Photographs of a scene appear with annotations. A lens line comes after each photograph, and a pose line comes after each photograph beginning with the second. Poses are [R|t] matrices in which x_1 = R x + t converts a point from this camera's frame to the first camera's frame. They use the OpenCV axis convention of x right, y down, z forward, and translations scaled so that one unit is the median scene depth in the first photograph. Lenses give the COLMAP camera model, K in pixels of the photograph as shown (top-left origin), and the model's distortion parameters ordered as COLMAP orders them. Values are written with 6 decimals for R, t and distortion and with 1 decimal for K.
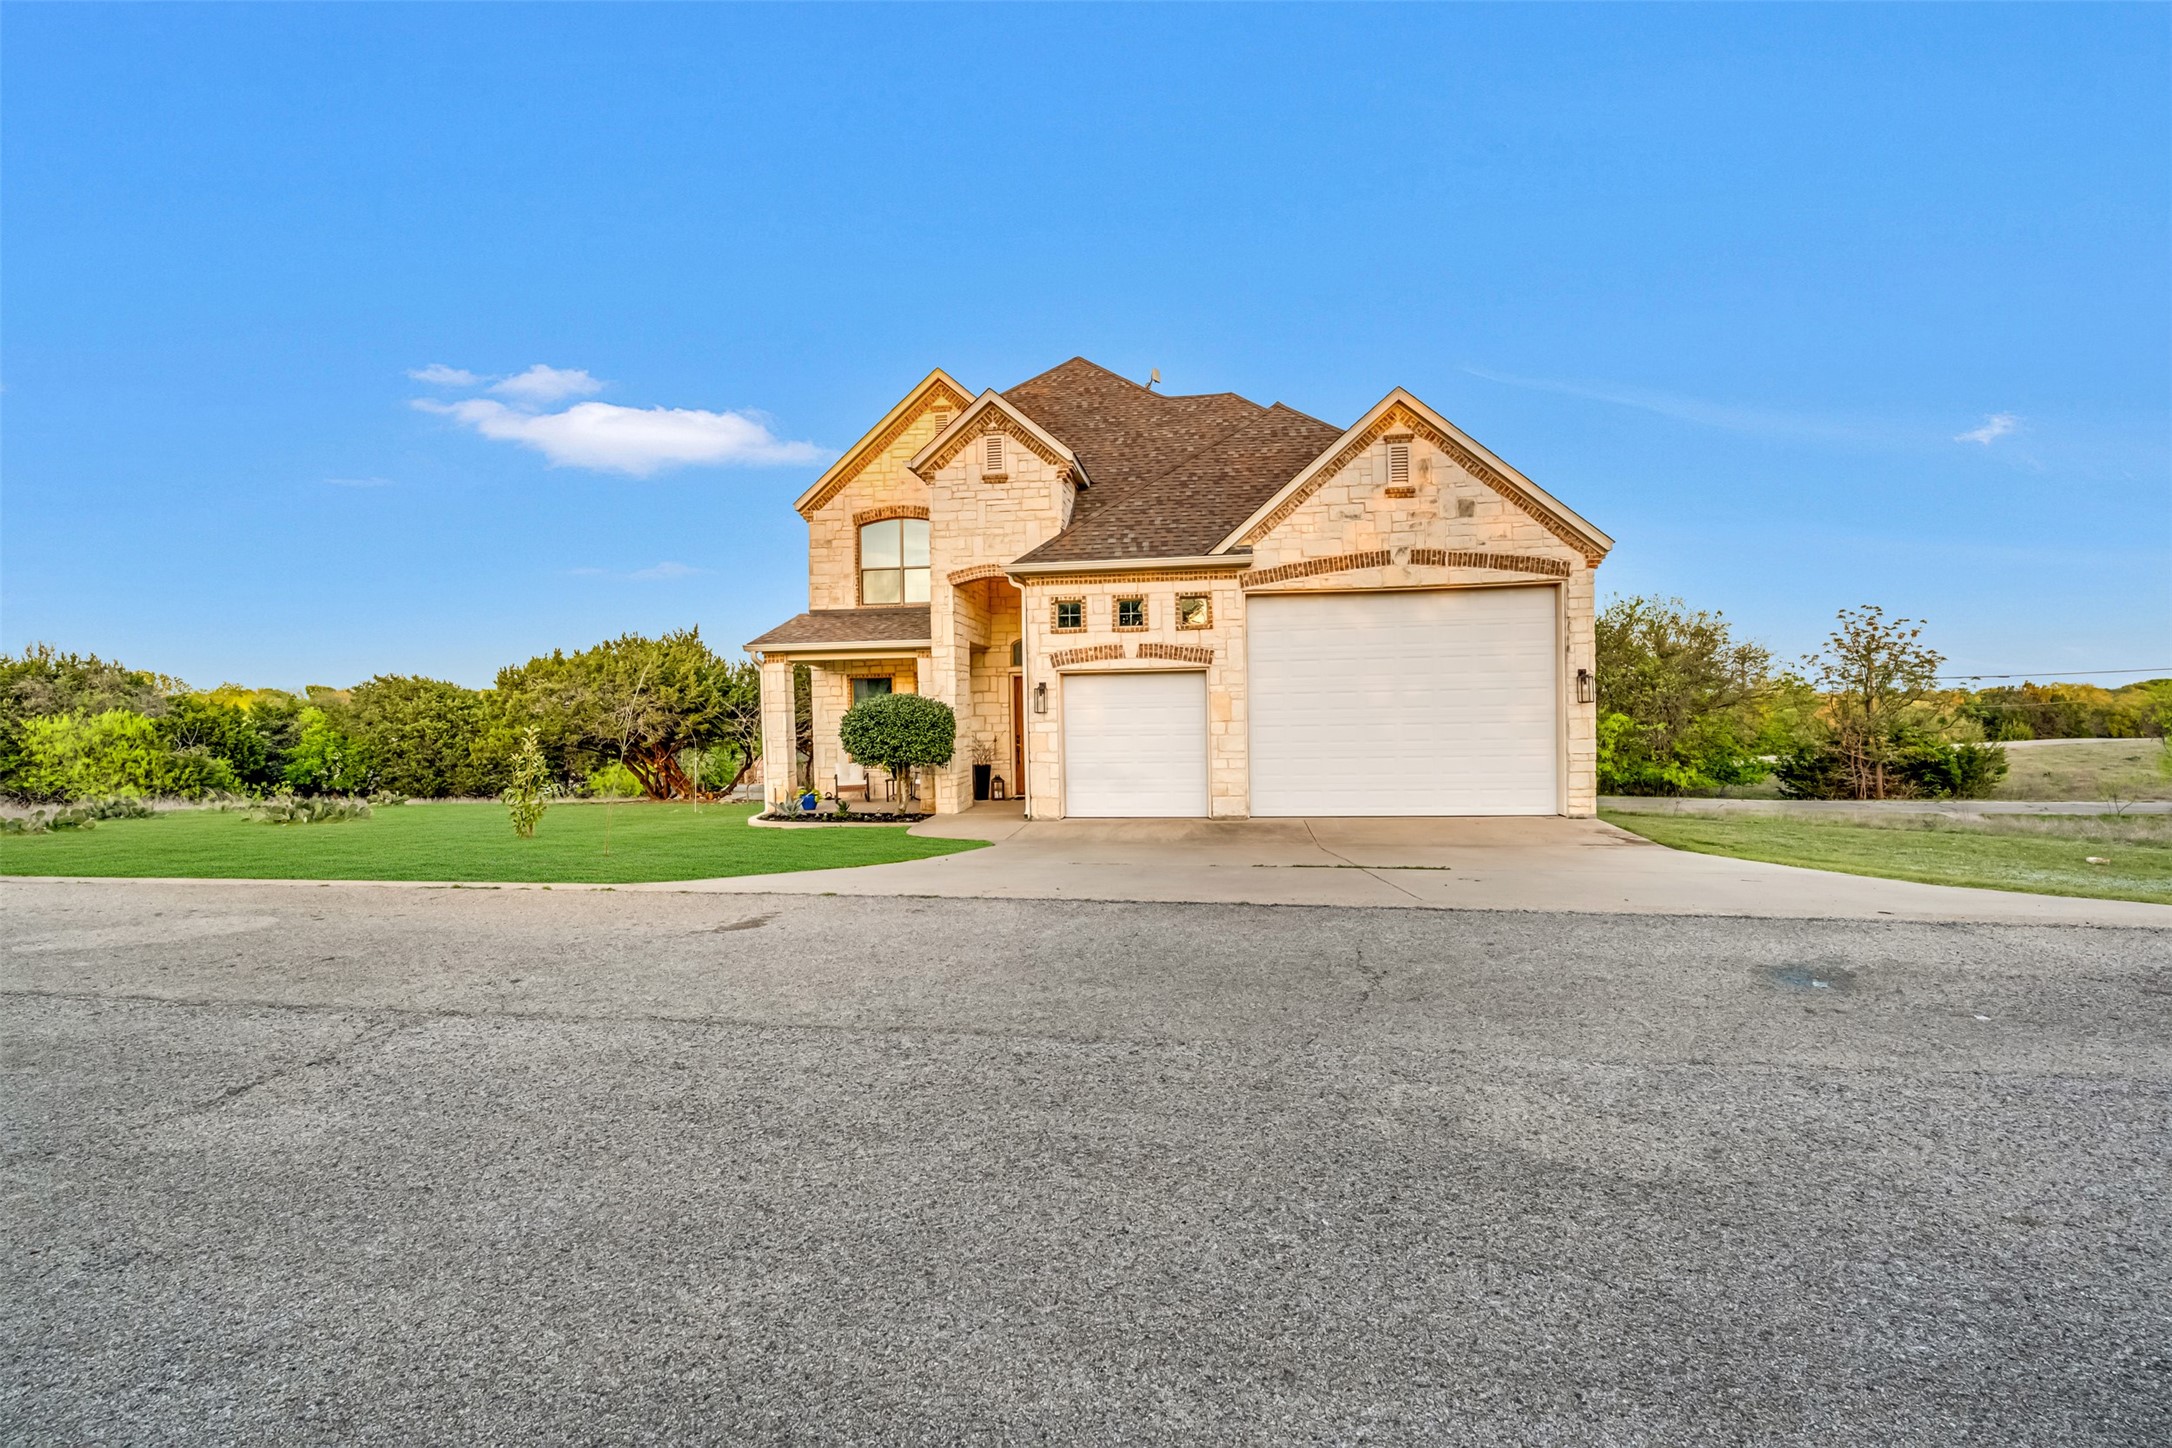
lens RADIAL K [[948.1, 0, 1086.0], [0, 948.1, 724.0], [0, 0, 1]] dist [0.000576, -0.000043]
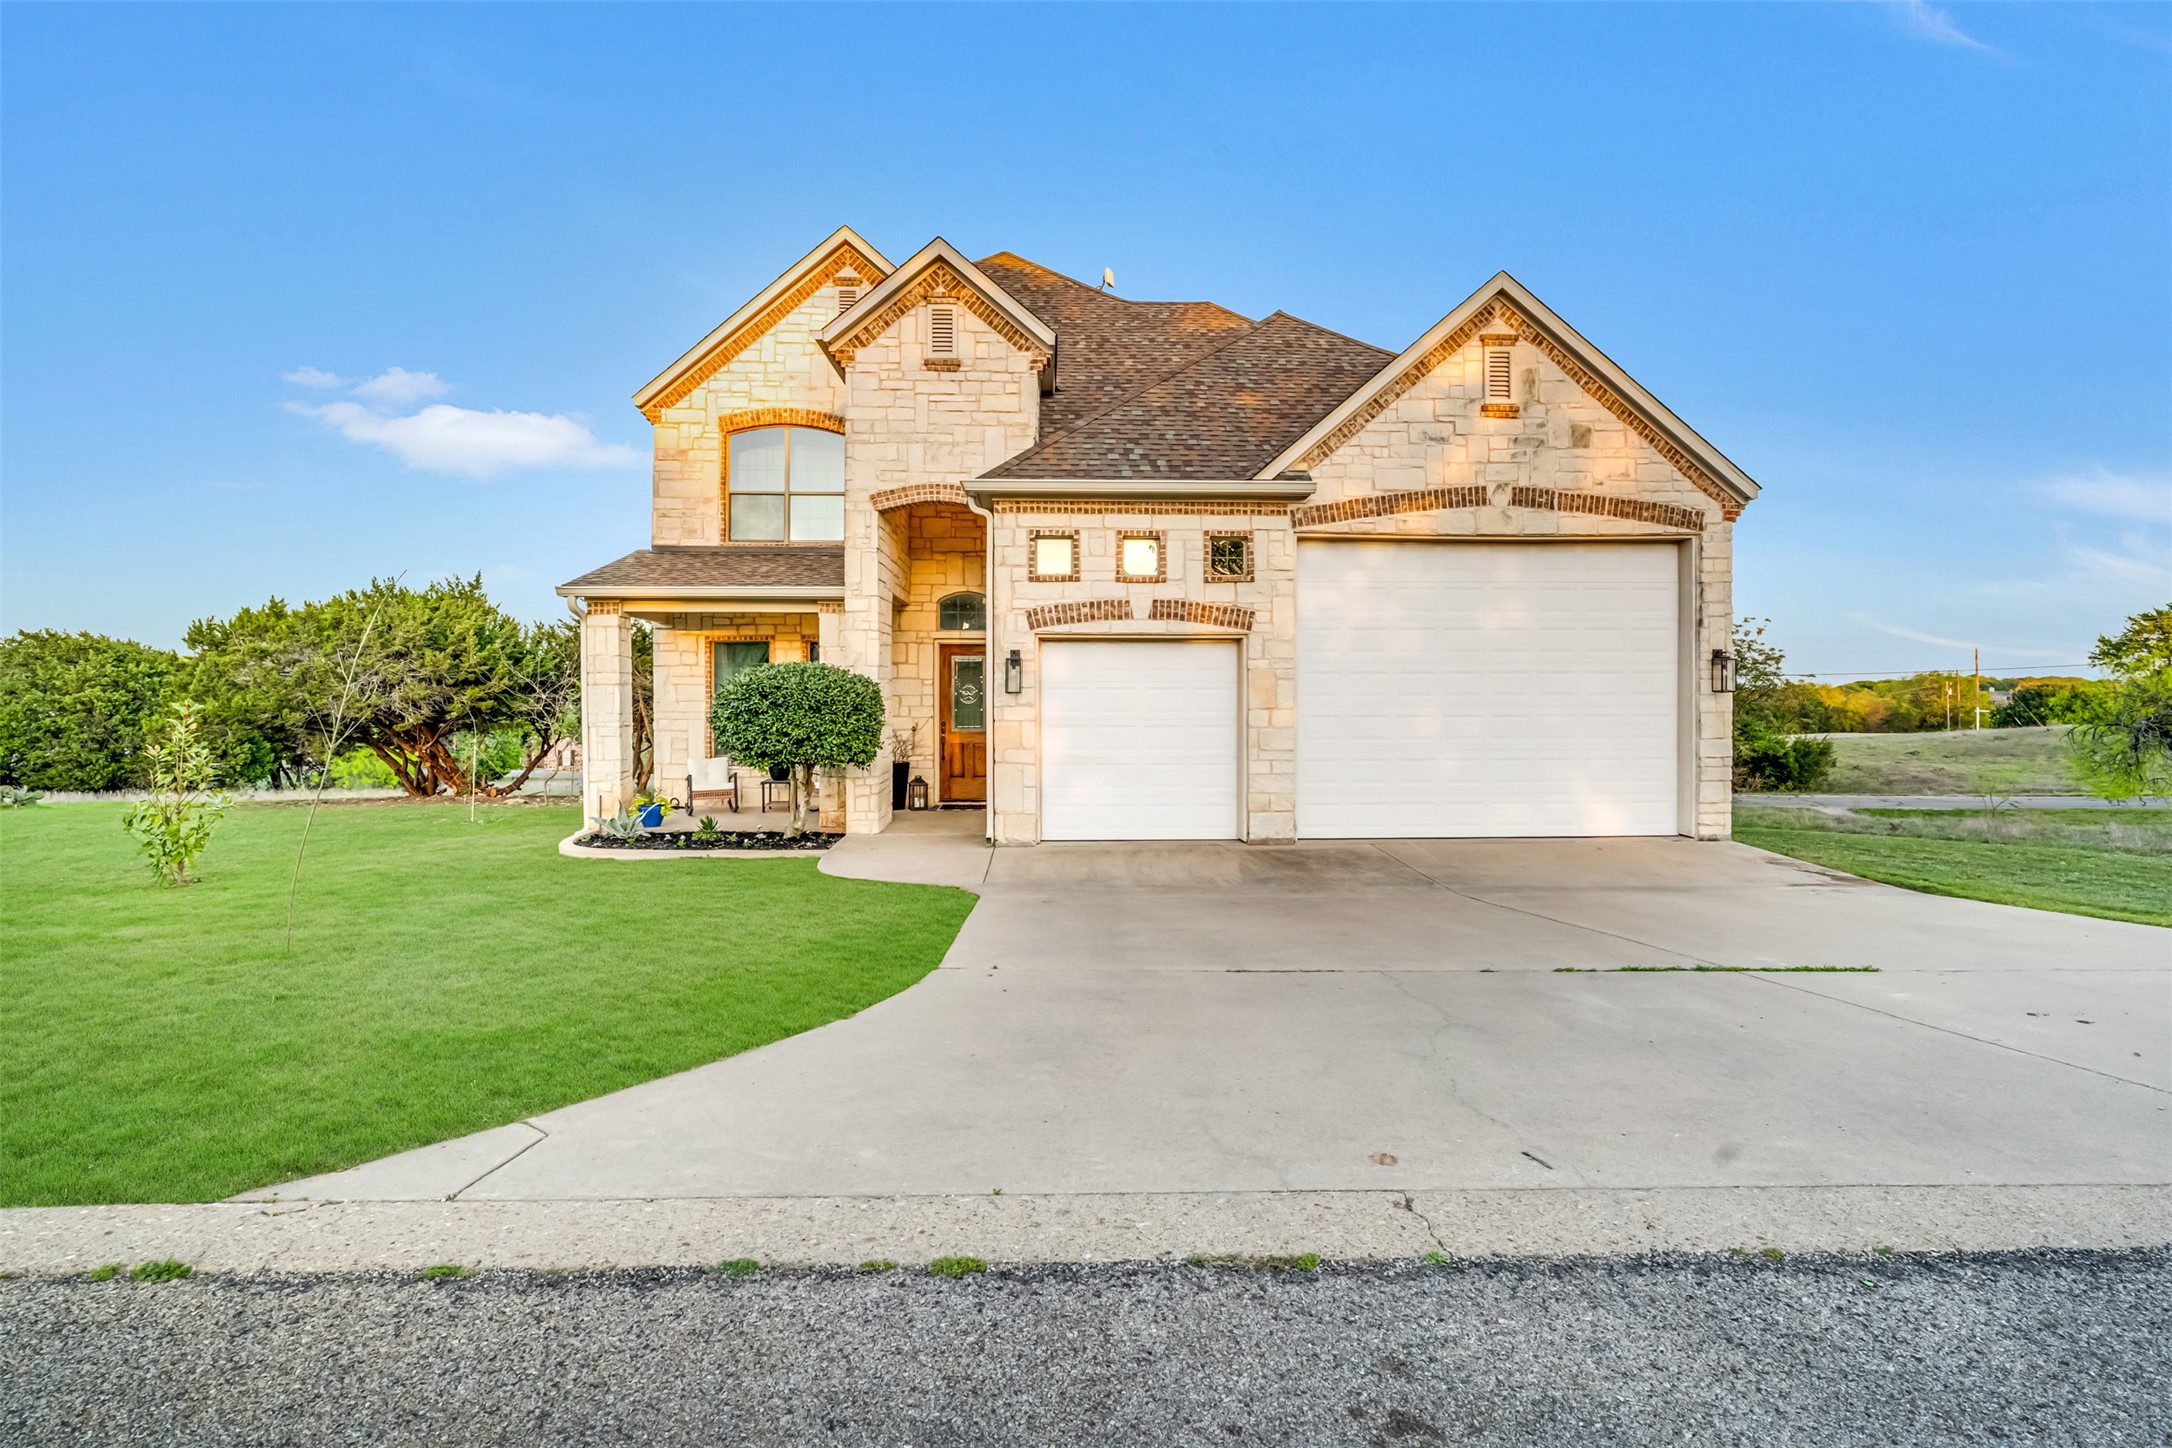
lens RADIAL K [[968.7, 0, 1082.6], [0, 968.7, 694.9], [0, 0, 1]] dist [-0.002919, -0.000209]
pose [[0.985118, 0.017006, 0.171036, -0.110442], [-0.014822, 0.999792, -0.014039, -0.001022], [-0.171240, 0.011295, 0.985165, 0.260385]]
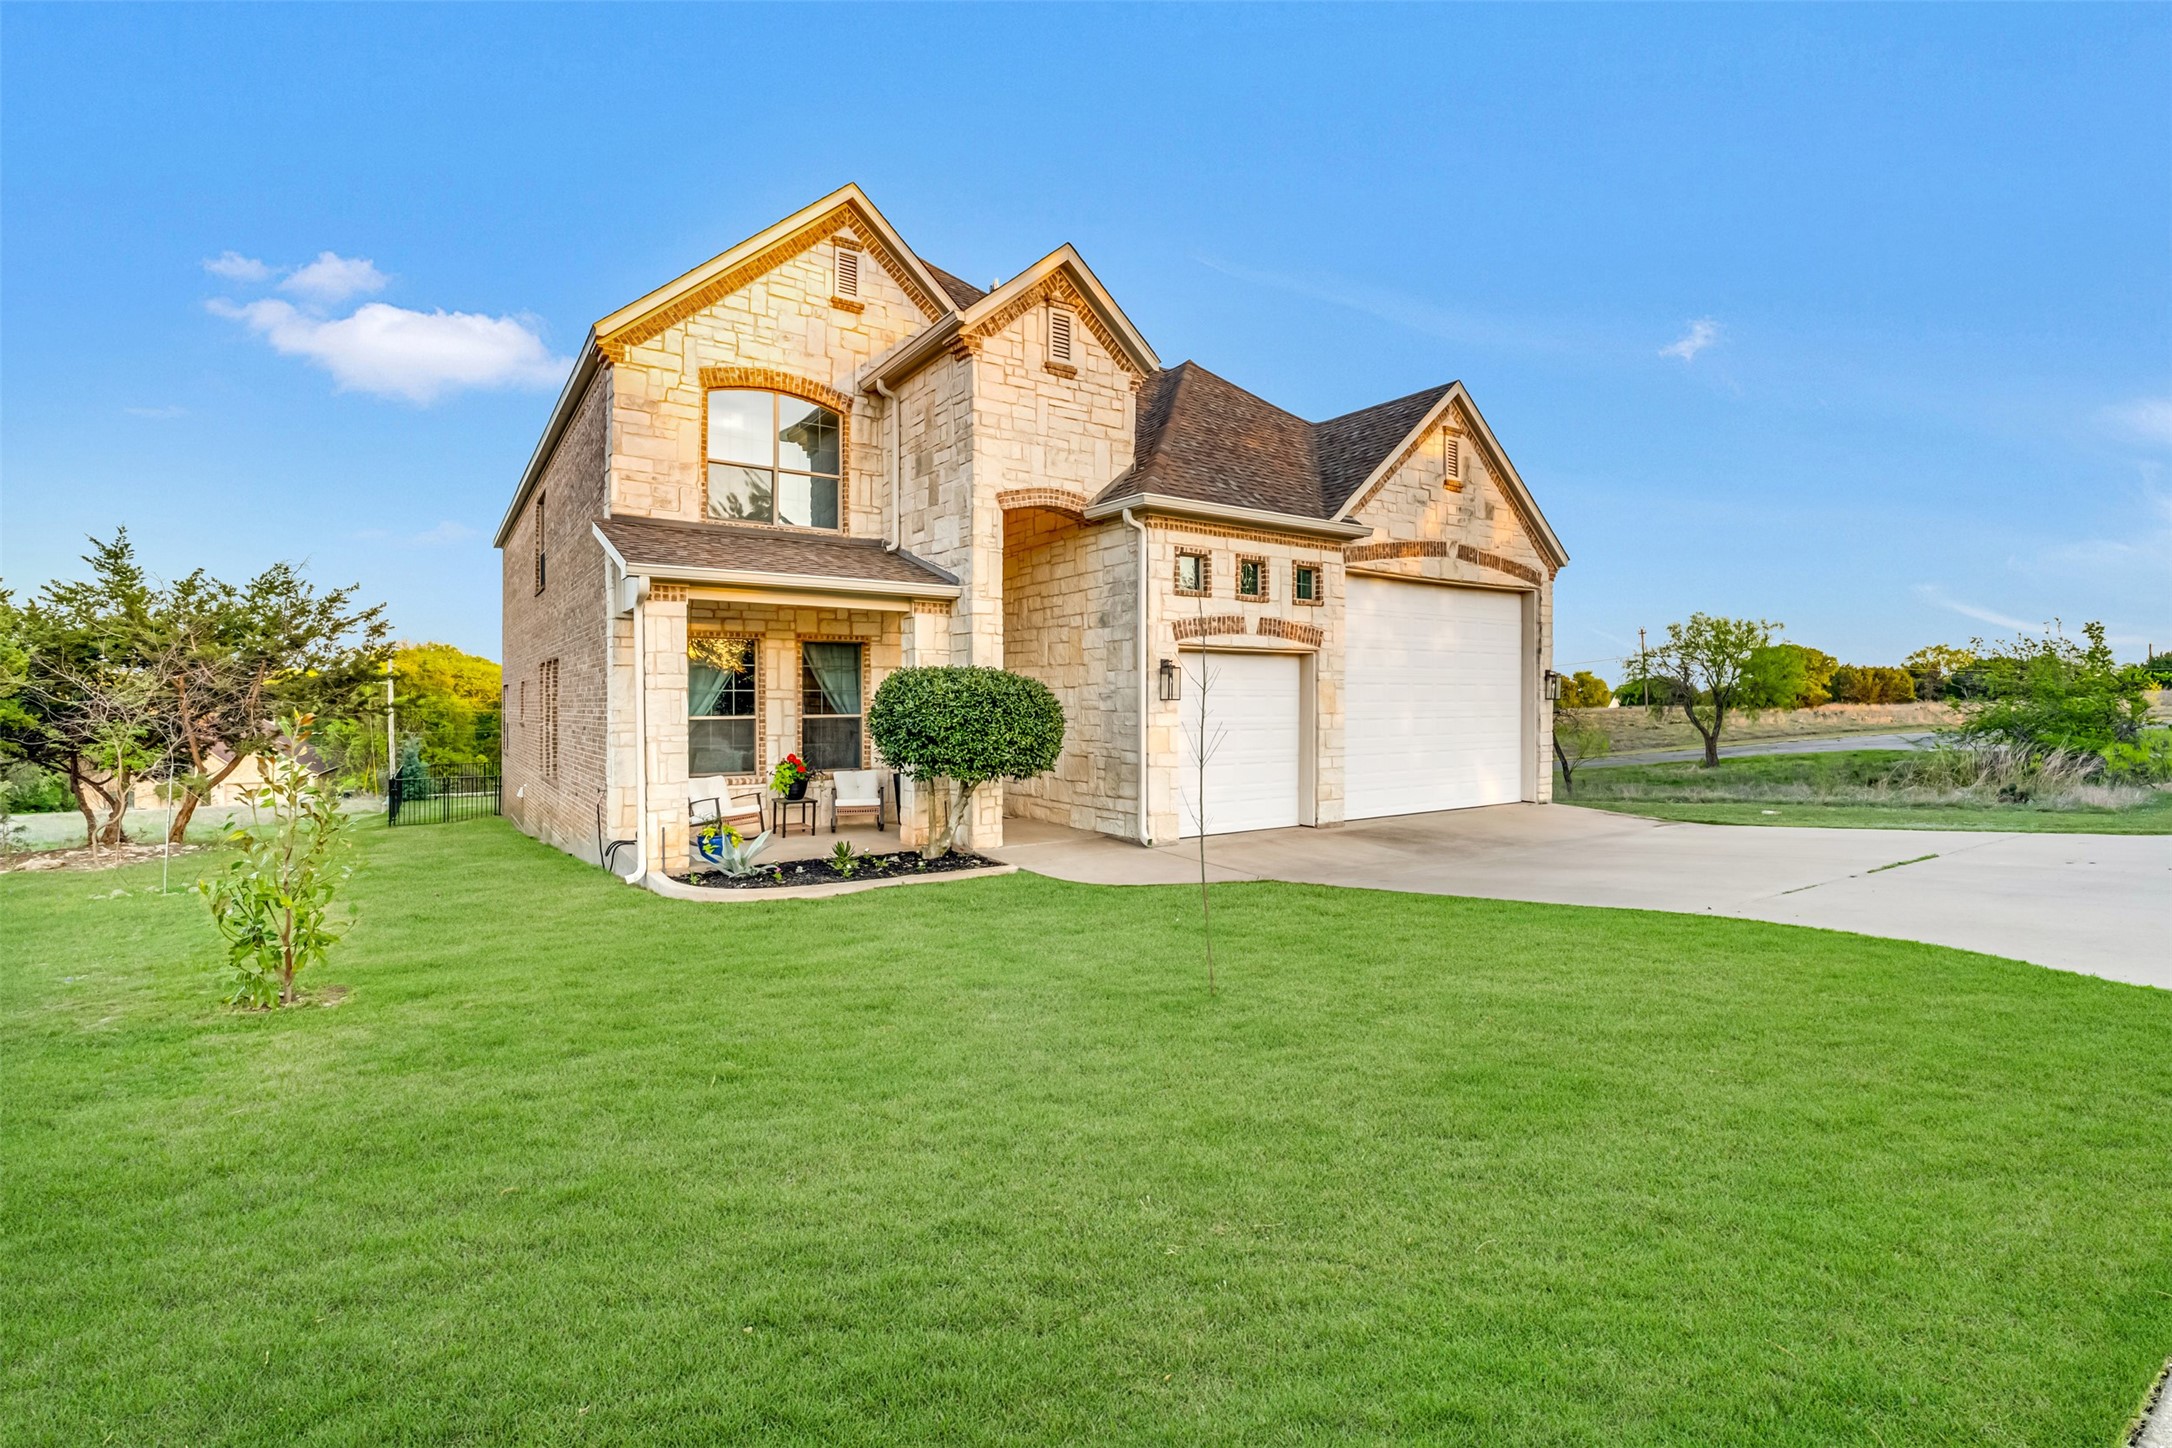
lens RADIAL K [[968.7, 0, 1082.6], [0, 968.7, 694.9], [0, 0, 1]] dist [-0.002919, -0.000209]
pose [[0.743366, 0.021039, 0.668554, -0.555585], [-0.005844, 0.999671, -0.024962, 0.003053], [-0.668859, 0.014649, 0.743245, 0.444303]]
